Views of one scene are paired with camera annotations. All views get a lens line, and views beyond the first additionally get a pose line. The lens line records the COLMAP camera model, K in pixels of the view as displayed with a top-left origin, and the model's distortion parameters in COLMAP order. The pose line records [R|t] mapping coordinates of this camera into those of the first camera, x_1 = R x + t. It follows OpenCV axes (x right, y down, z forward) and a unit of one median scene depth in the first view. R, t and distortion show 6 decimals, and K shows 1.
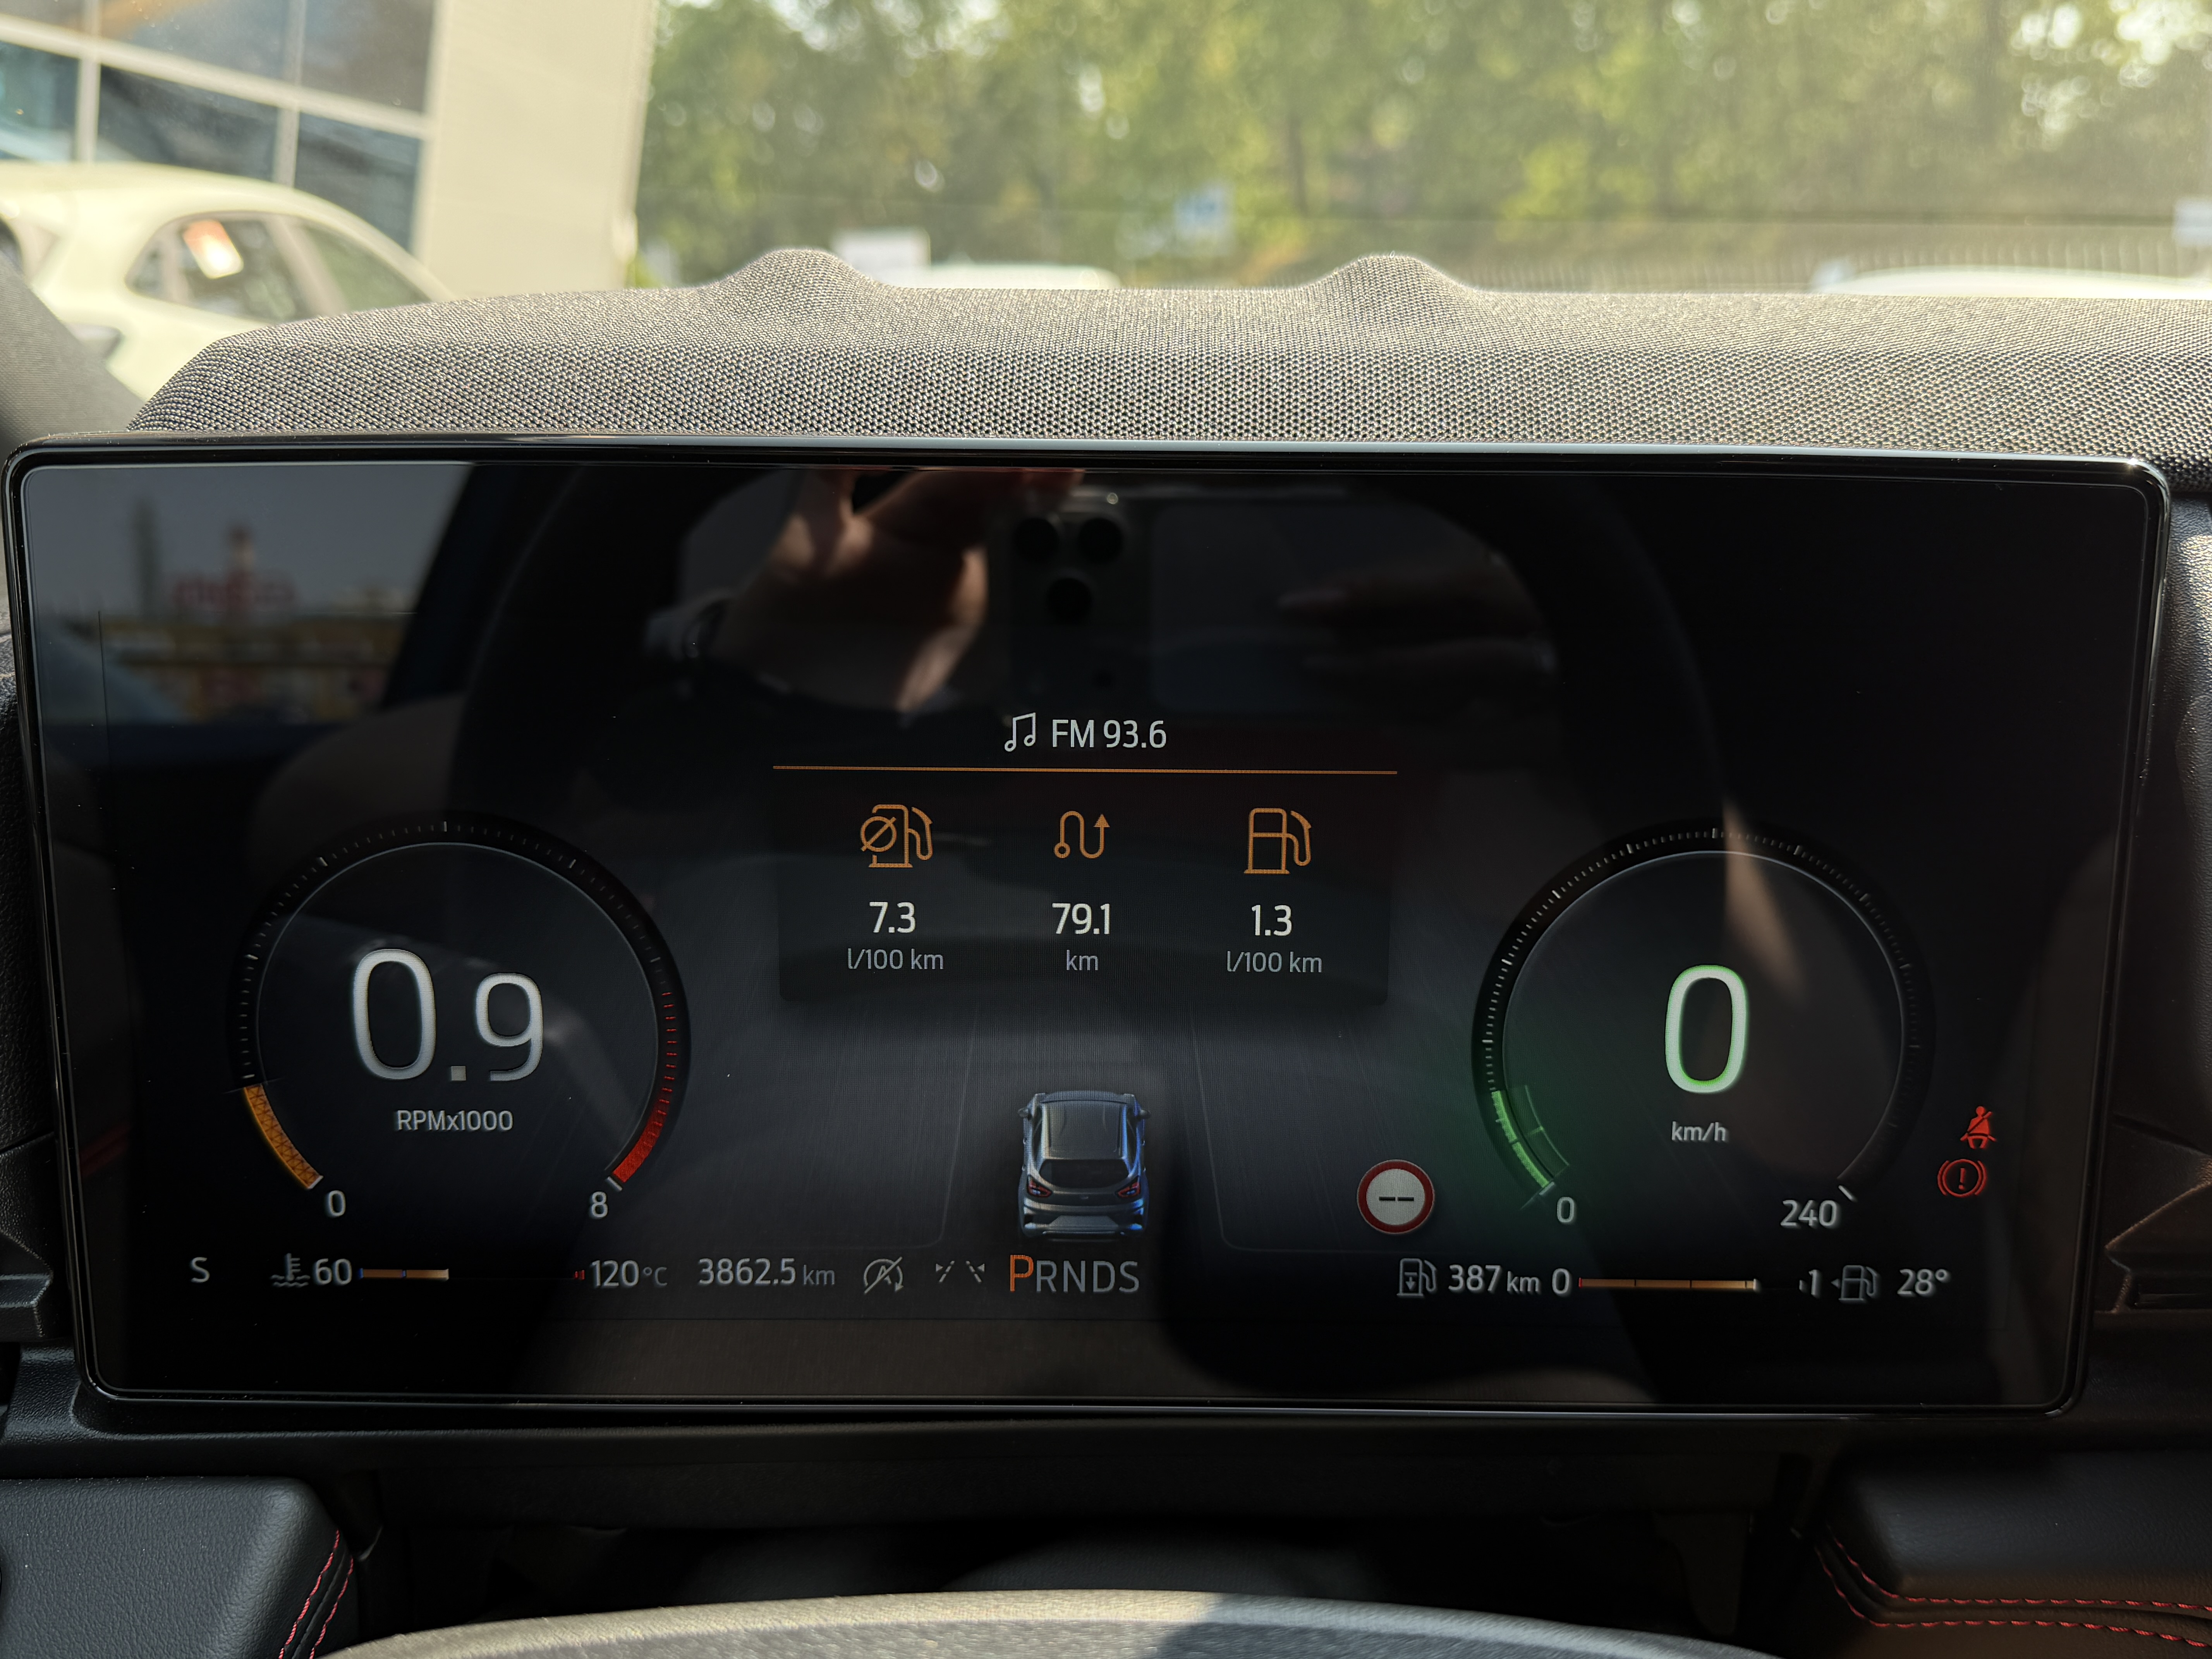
lens RADIAL K [[1921.1, 0, 1059.9], [0, 1921.1, 770.3], [0, 0, 1]] dist [0.077096, -0.210402]
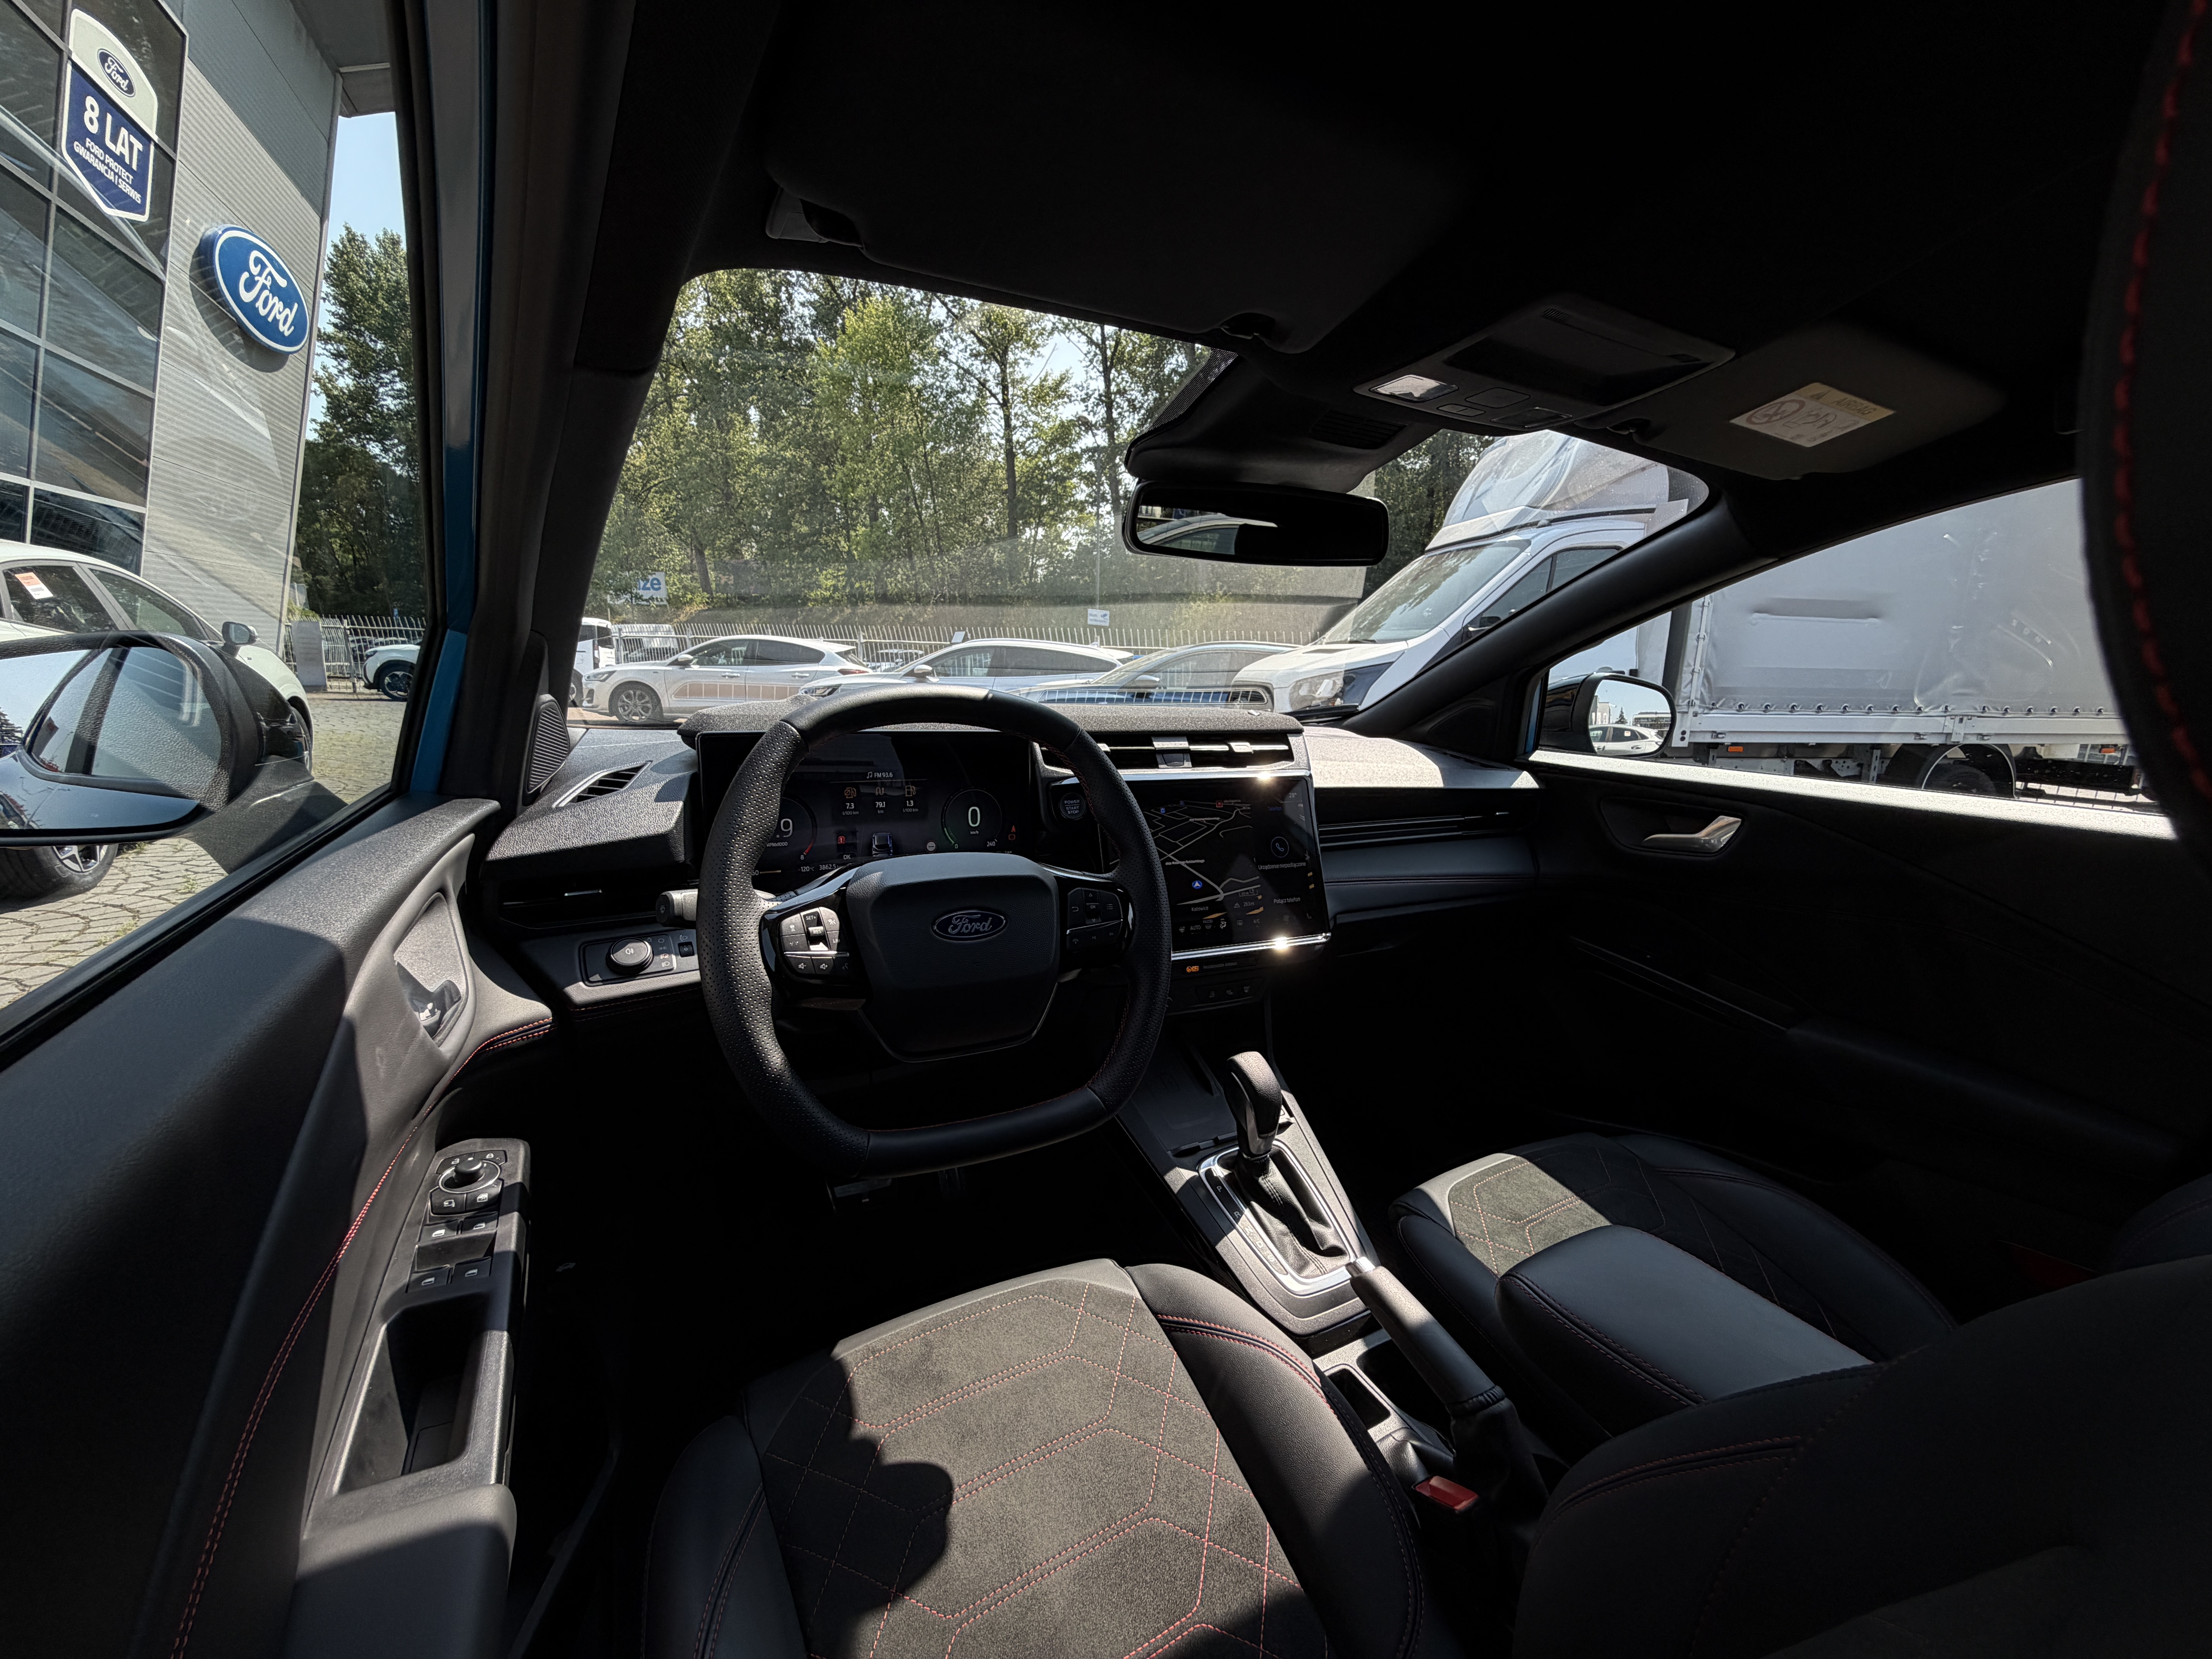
lens RADIAL K [[891.9, 0, 1108.7], [0, 891.9, 824.1], [0, 0, 1]] dist [-0.000643, -0.000823]
pose [[0.858186, -0.062894, 0.509471, -0.822310], [0.078659, 0.996857, -0.009437, 0.223088], [-0.507276, 0.048173, 0.860436, -1.845569]]
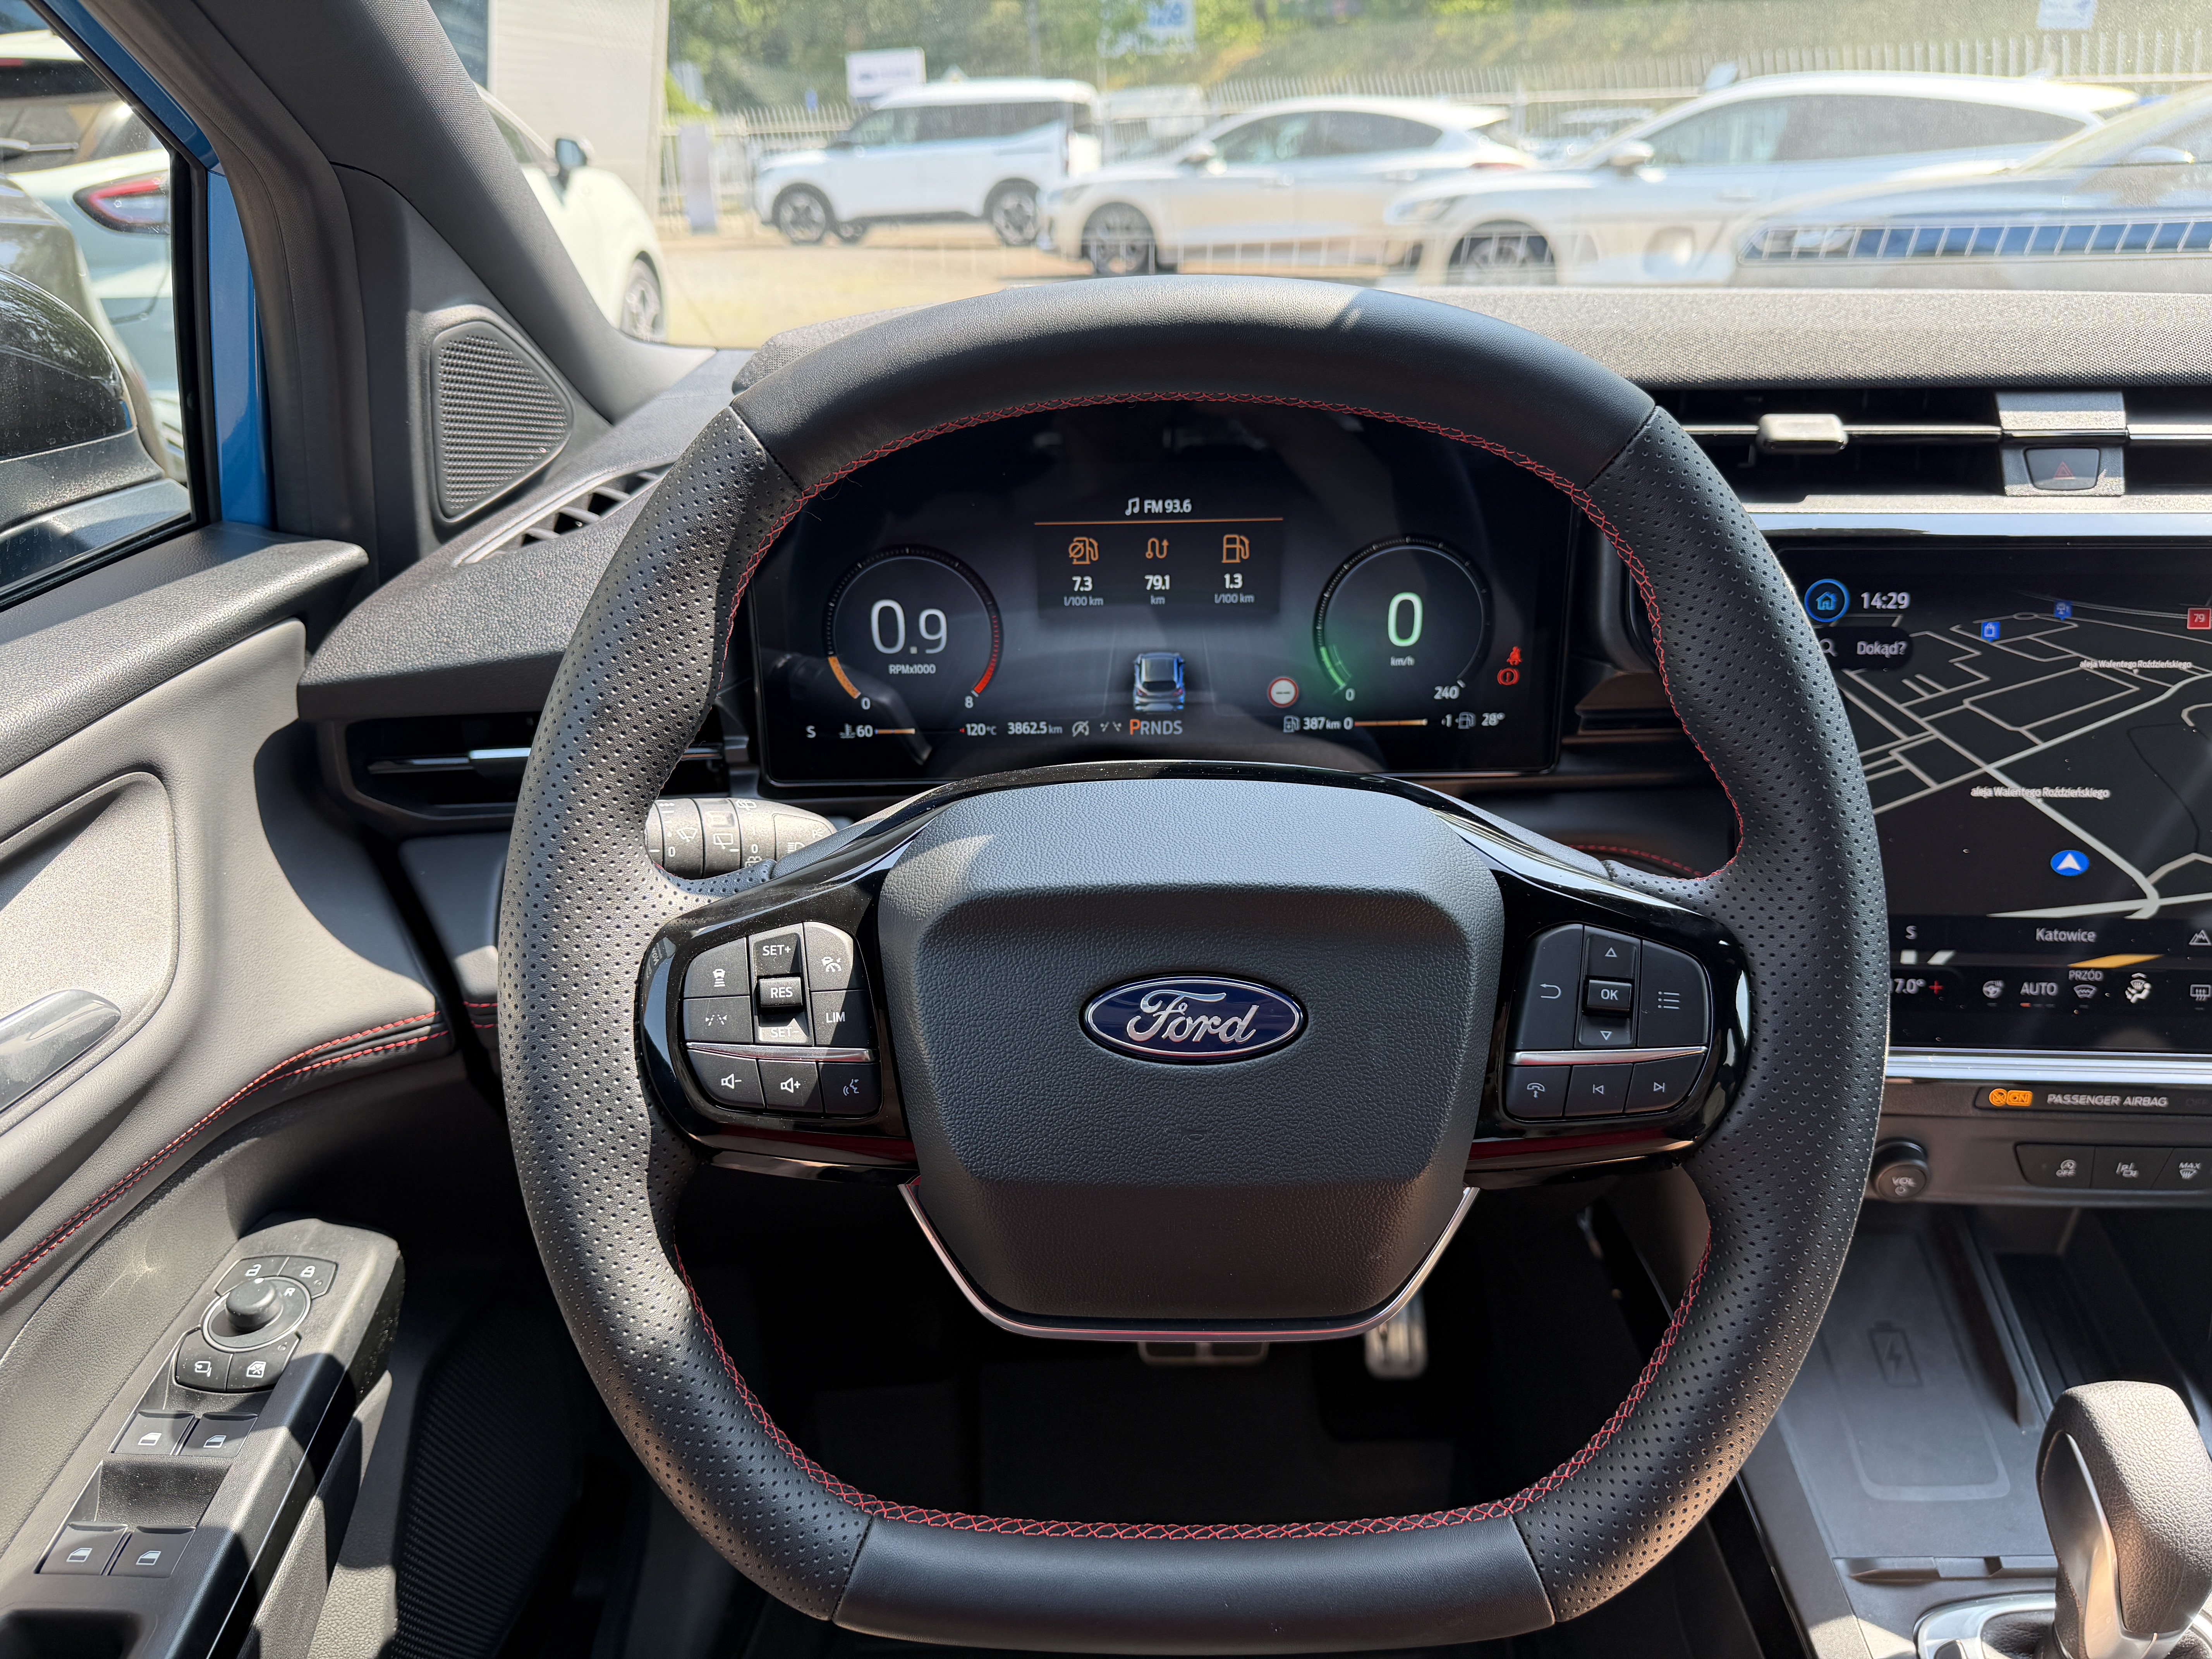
lens RADIAL K [[1591.4, 0, 1102.5], [0, 1591.4, 835.6], [0, 0, 1]] dist [0.087576, -0.134695]
pose [[0.999335, -0.029818, 0.020977, -0.111382], [0.025280, 0.981337, 0.190629, 0.002923], [-0.026270, -0.189972, 0.981438, -1.078000]]
